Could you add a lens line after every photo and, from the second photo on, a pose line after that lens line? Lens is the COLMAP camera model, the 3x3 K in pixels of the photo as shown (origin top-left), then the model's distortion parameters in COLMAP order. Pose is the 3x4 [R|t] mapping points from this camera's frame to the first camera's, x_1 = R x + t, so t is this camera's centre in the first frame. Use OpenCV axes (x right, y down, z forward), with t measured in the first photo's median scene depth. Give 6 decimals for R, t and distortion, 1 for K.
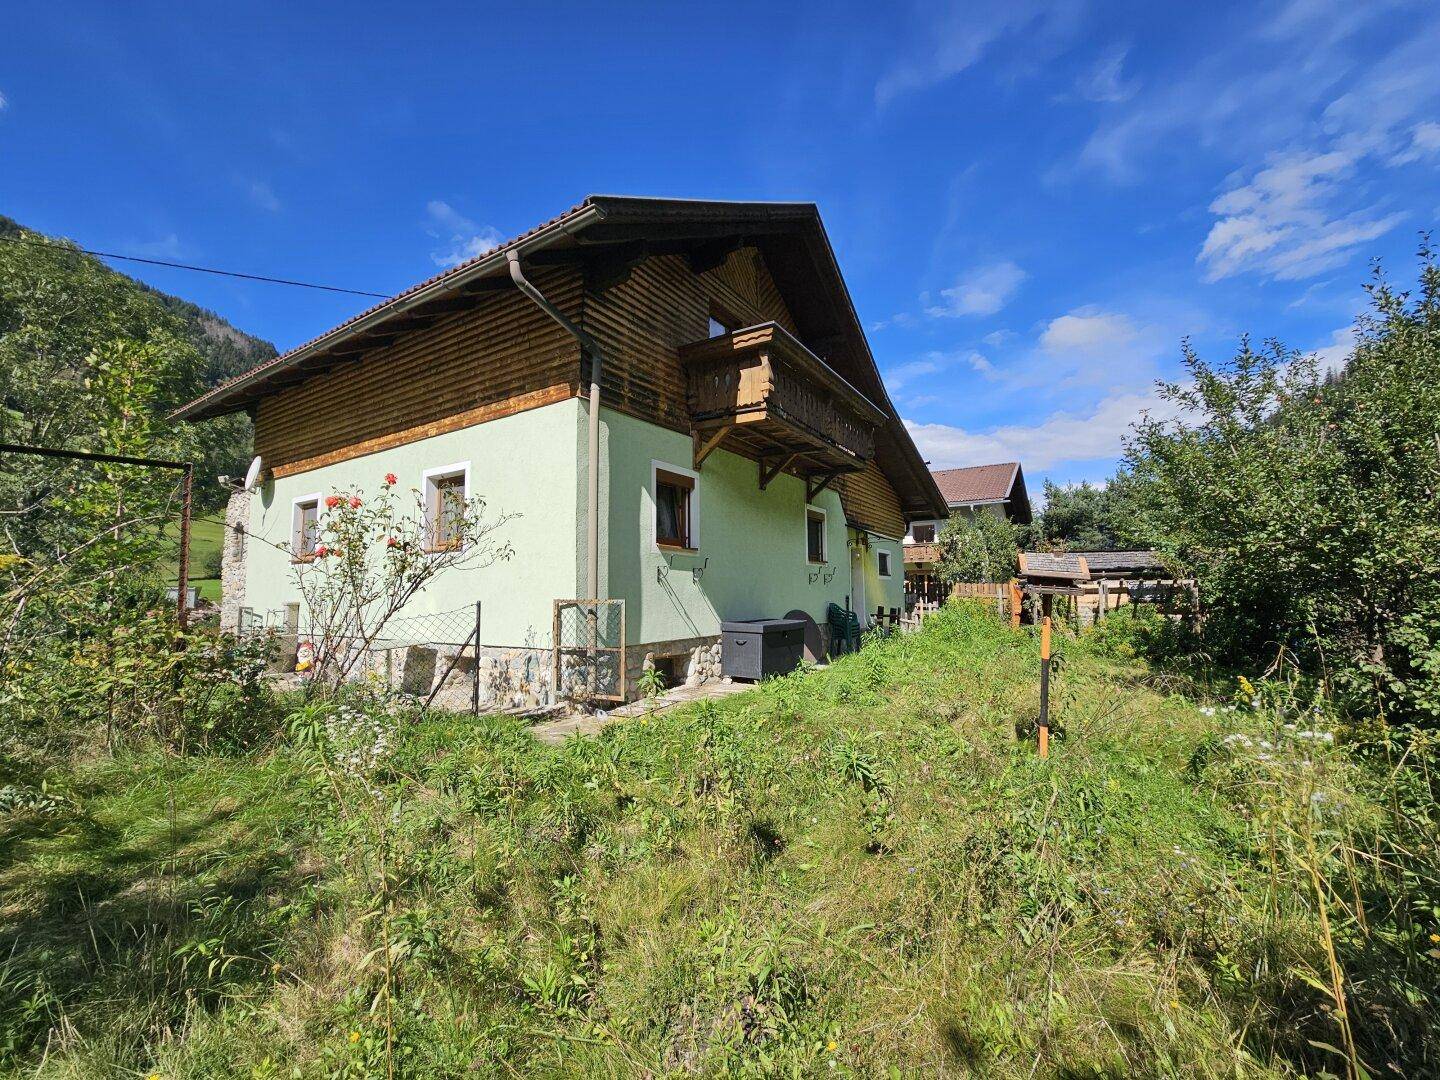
lens RADIAL K [[590.2, 0, 720.0], [0, 590.2, 540.0], [0, 0, 1]] dist [0.000329, -0.000536]
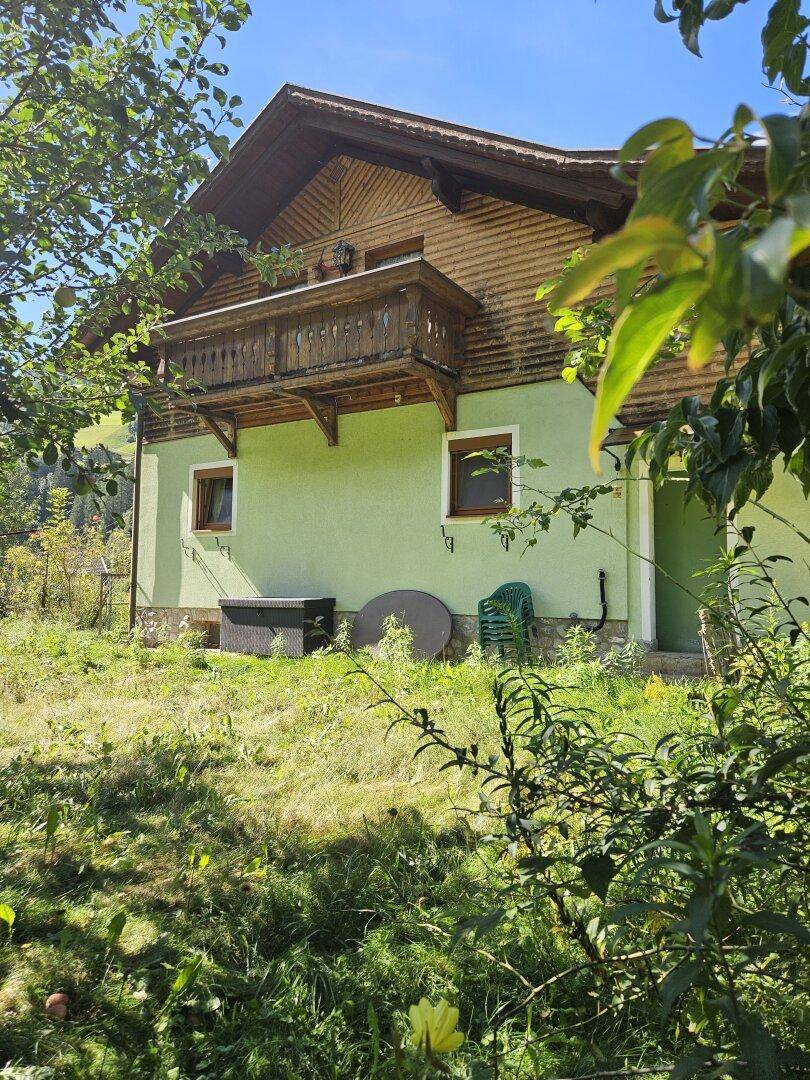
lens RADIAL K [[721.2, 0, 407.8], [0, 721.2, 541.1], [0, 0, 1]] dist [0.079152, -0.061500]
pose [[0.022325, -0.070339, -0.997273, 1.344523], [0.078217, 0.994587, -0.068398, 0.158705], [0.996686, -0.076477, 0.027705, 1.306834]]
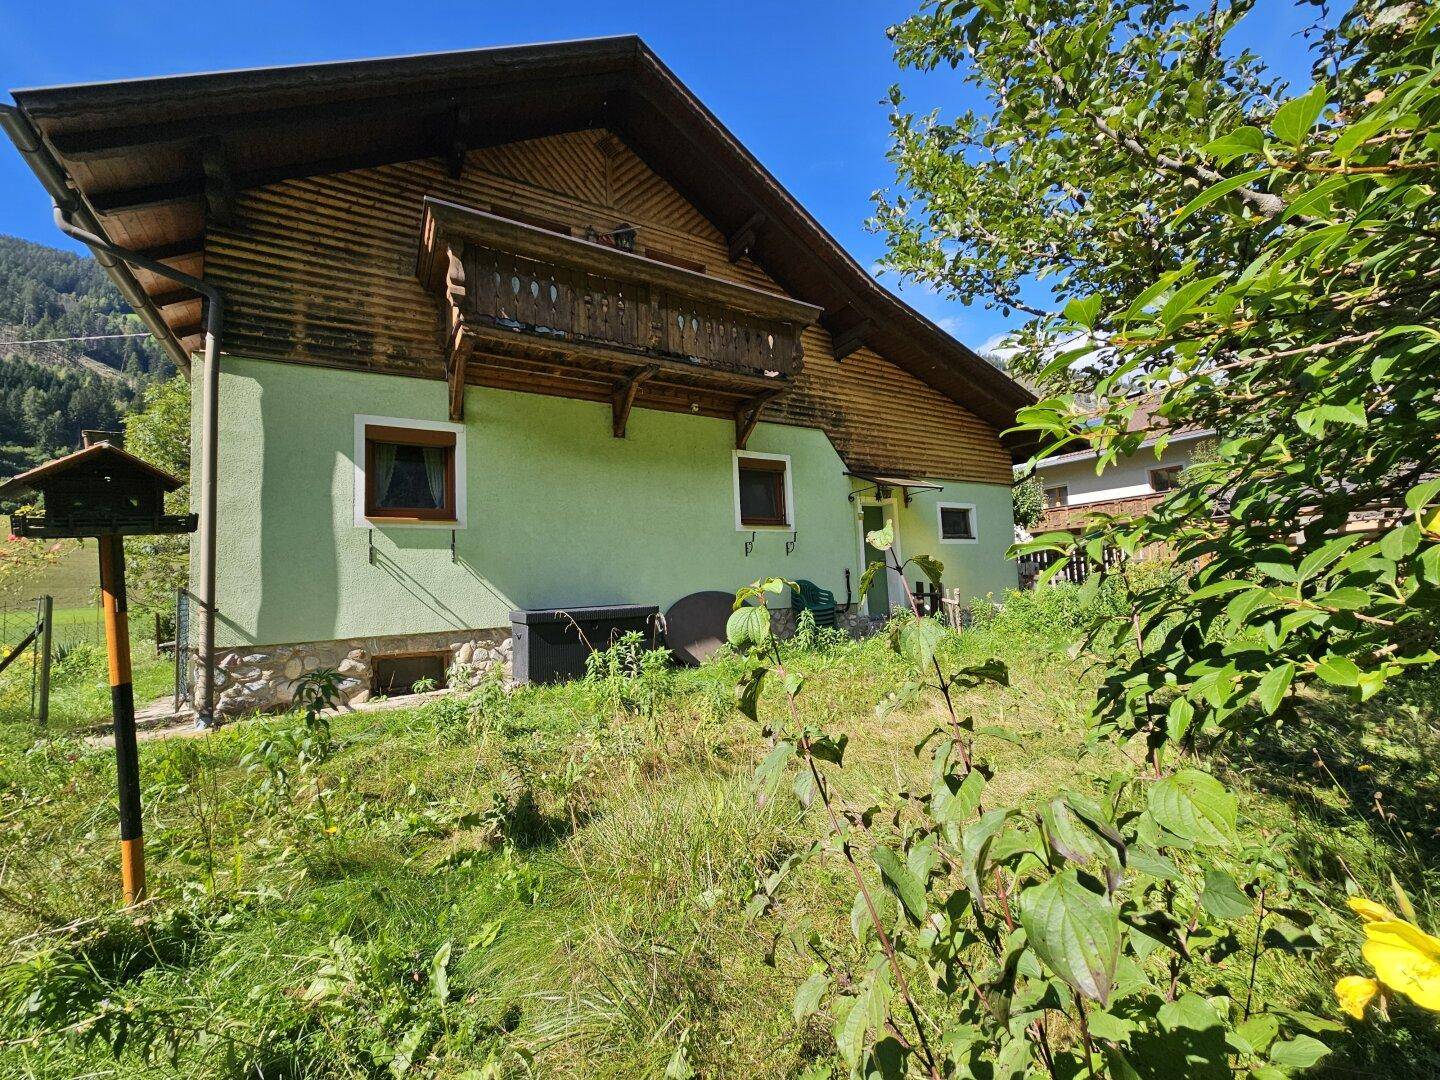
lens RADIAL K [[589.3, 0, 720.0], [0, 589.3, 540.0], [0, 0, 1]] dist [0.008480, -0.004307]
pose [[0.898361, -0.073226, -0.433112, 0.630333], [0.081857, 0.996643, 0.001286, 0.071264], [0.431564, -0.036608, 0.901339, 0.436419]]
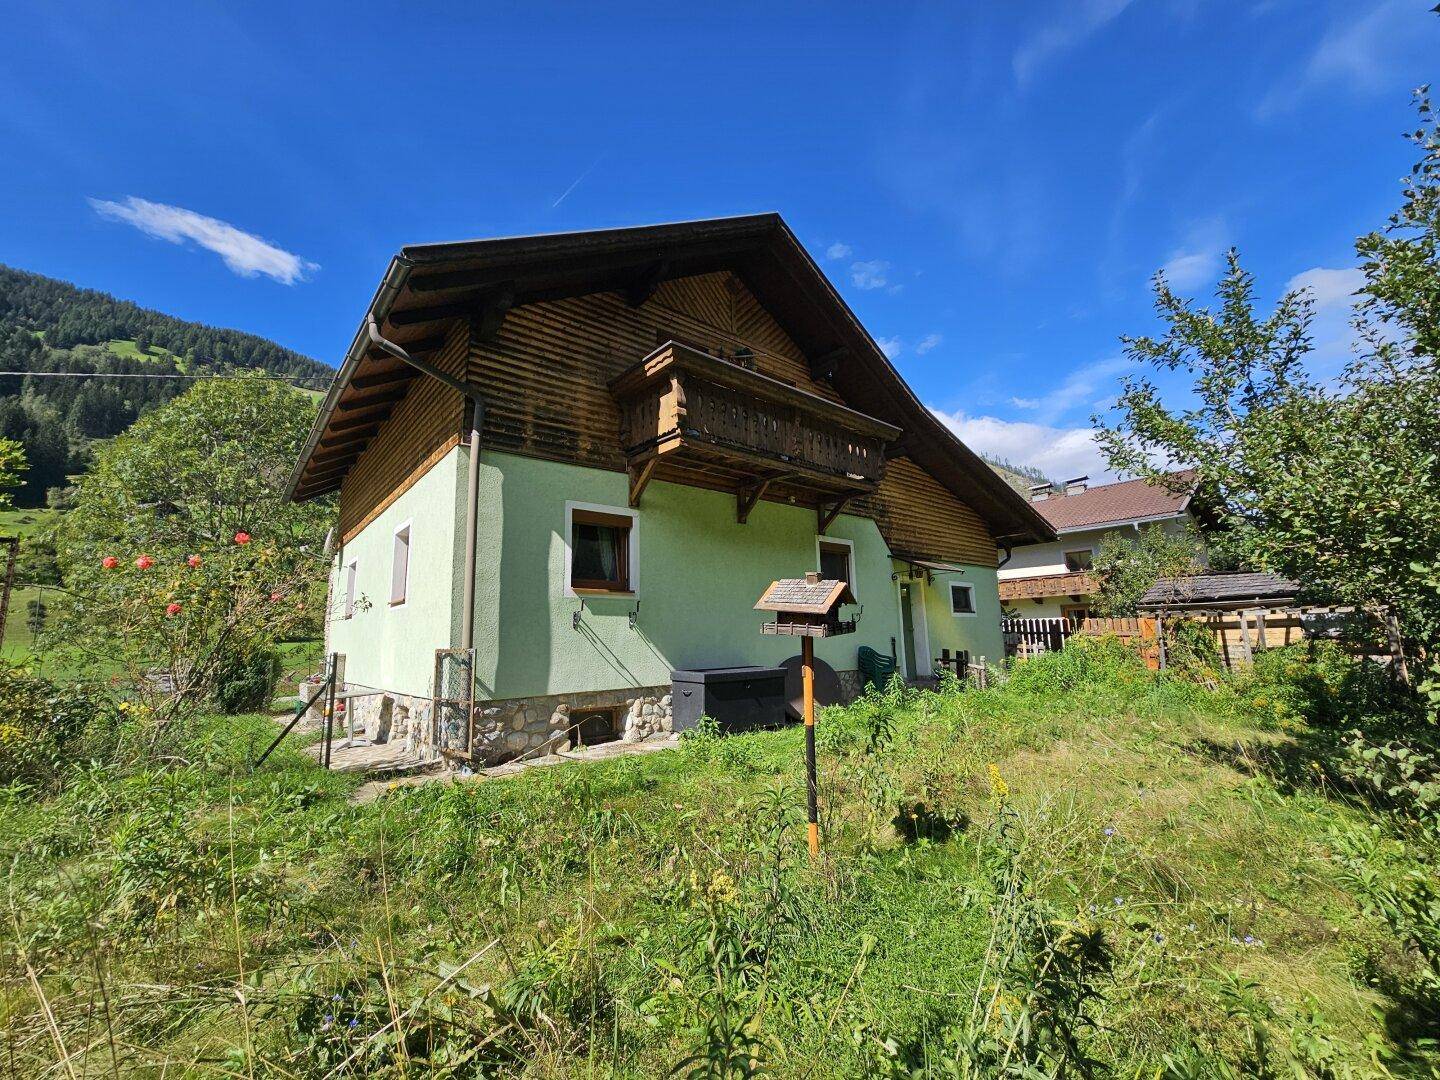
lens RADIAL K [[590.1, 0, 720.3], [0, 590.1, 541.0], [0, 0, 1]] dist [0.001744, 0.000795]
pose [[0.956883, -0.066754, -0.282699, 0.364068], [0.046177, 0.995817, -0.078844, 0.015725], [0.286780, 0.062391, 0.955963, 0.142978]]
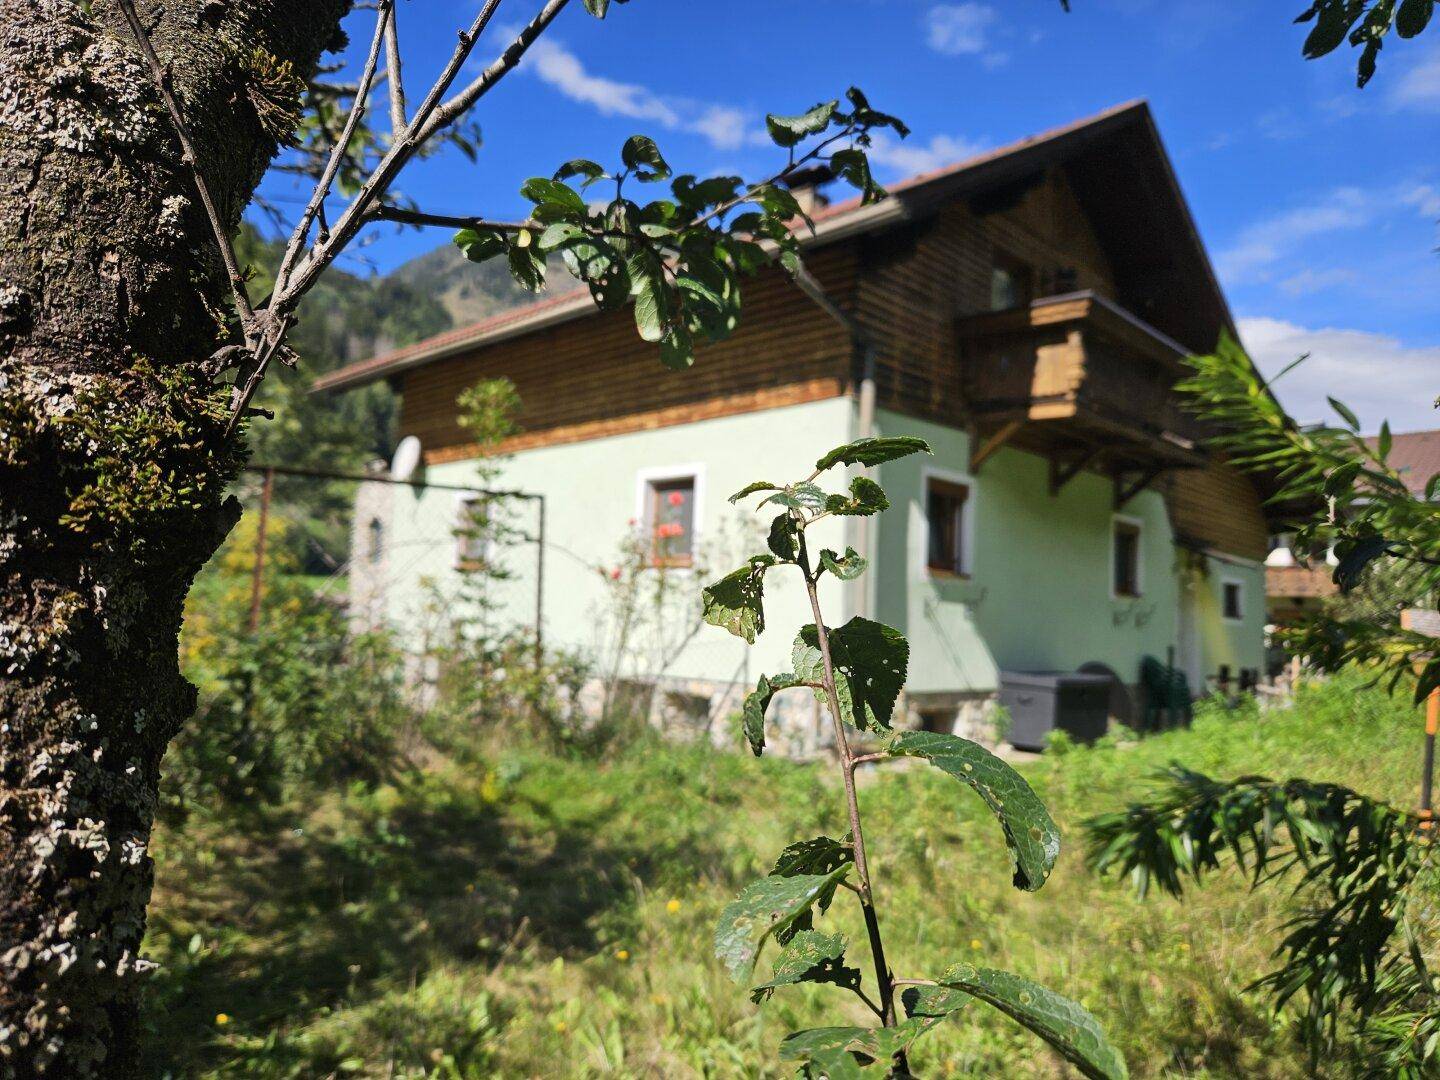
lens RADIAL K [[983.9, 0, 713.7], [0, 983.9, 539.5], [0, 0, 1]] dist [0.007985, 0.001951]
pose [[0.976418, 0.031657, -0.213555, -0.096065], [-0.030501, 0.999497, 0.008705, -0.034740], [0.213723, -0.001986, 0.976892, -0.348991]]
